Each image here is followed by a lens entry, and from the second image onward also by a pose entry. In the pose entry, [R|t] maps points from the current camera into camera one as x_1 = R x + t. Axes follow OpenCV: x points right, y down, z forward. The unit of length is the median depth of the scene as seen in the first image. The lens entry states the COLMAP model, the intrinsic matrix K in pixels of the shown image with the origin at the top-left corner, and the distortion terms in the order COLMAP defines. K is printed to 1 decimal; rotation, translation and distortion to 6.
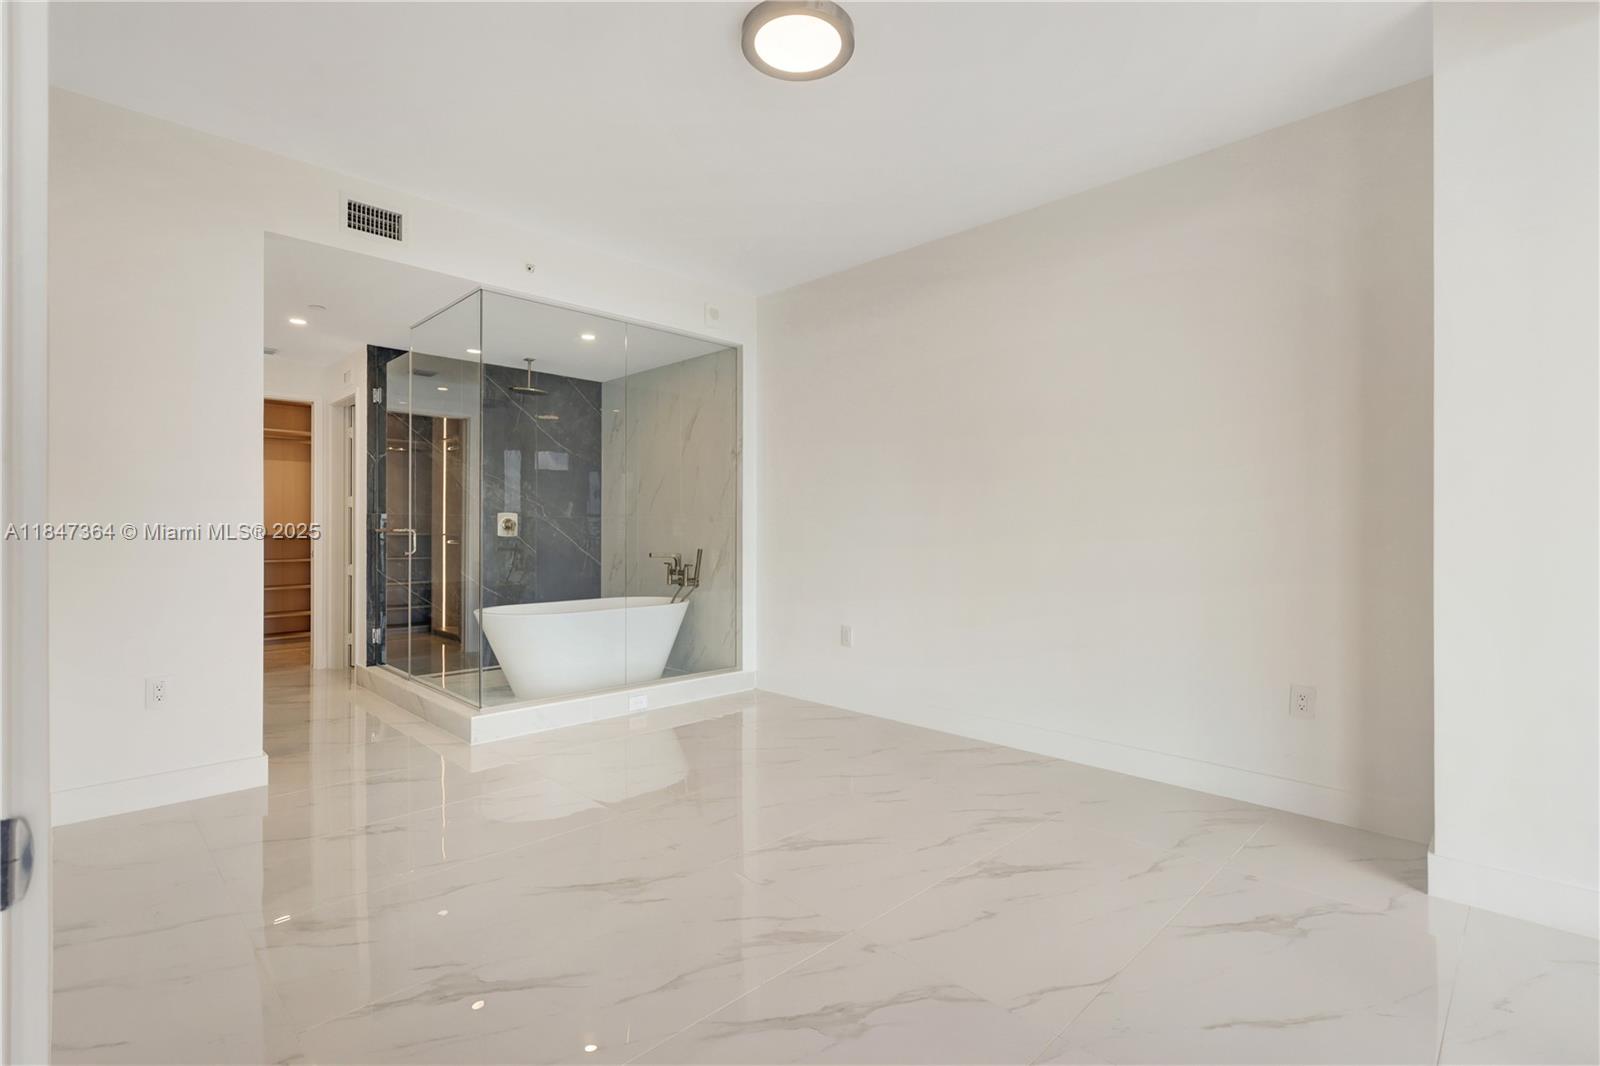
lens RADIAL K [[749.8, 0, 795.3], [0, 749.8, 529.4], [0, 0, 1]] dist [-0.000779, 0.002007]
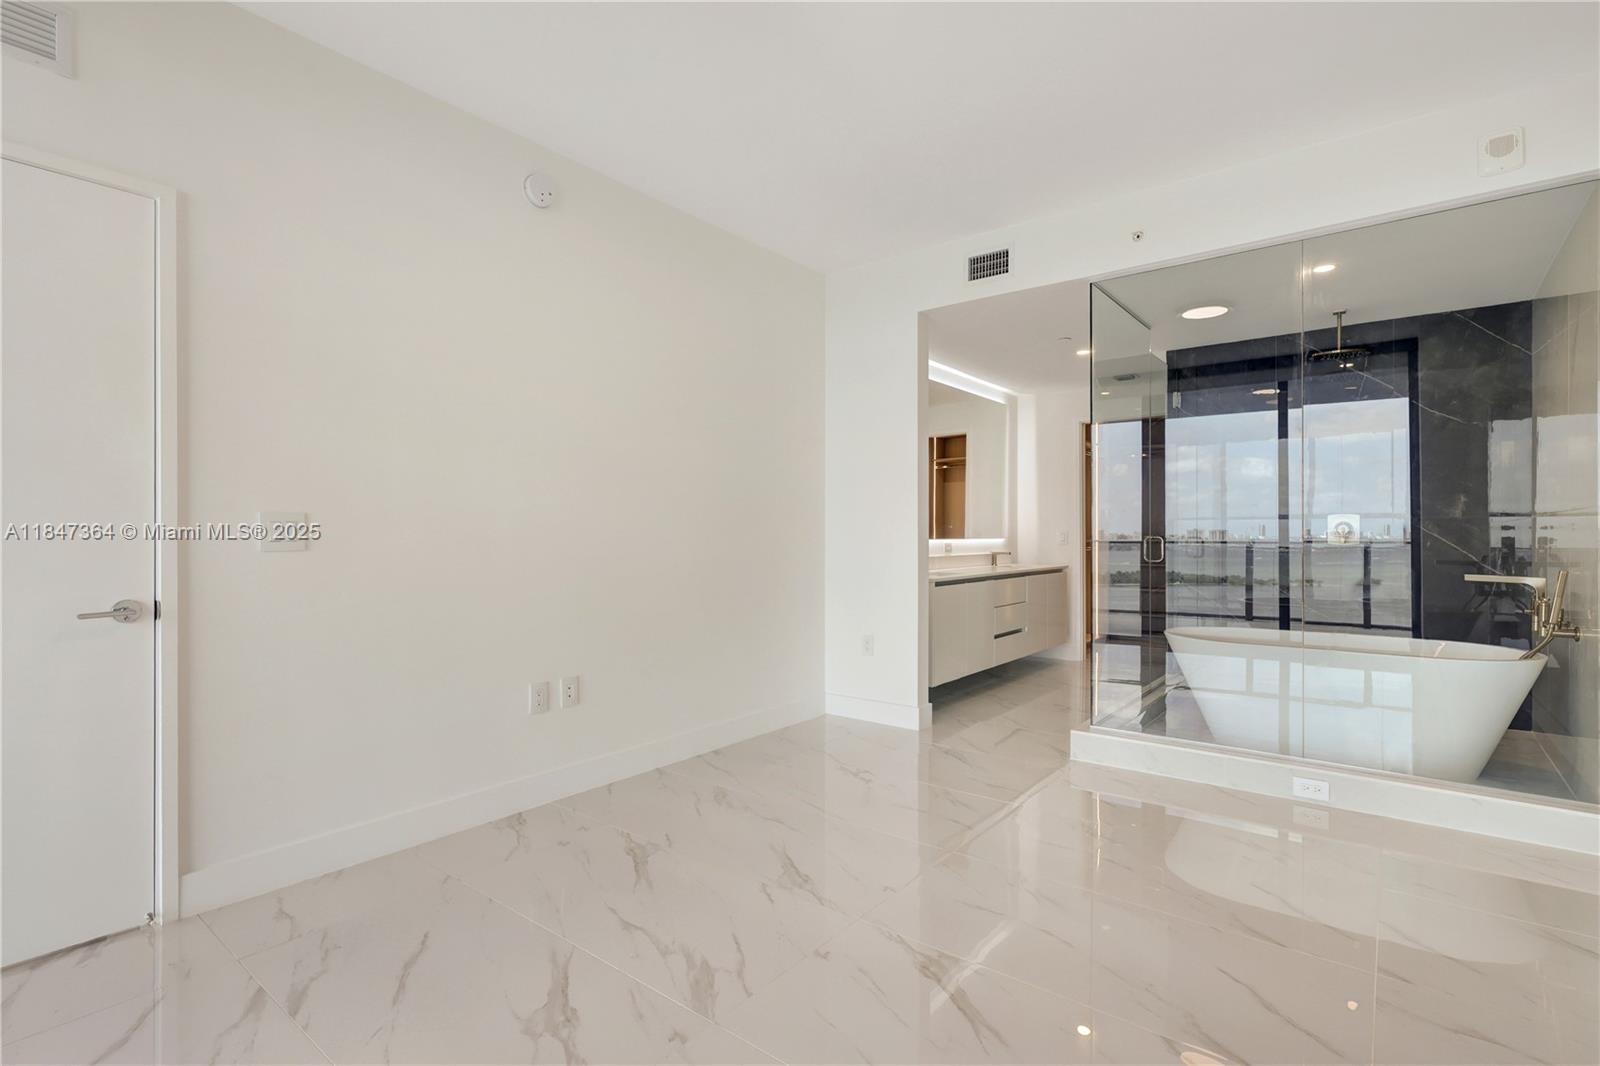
lens RADIAL K [[749.8, 0, 802.5], [0, 749.8, 540.6], [0, 0, 1]] dist [-0.000779, 0.002007]
pose [[0.116487, 0.002510, -0.993189, 0.420476], [0.003720, 0.999989, 0.002963, 0.000363], [0.993185, -0.004040, 0.116476, 0.462620]]
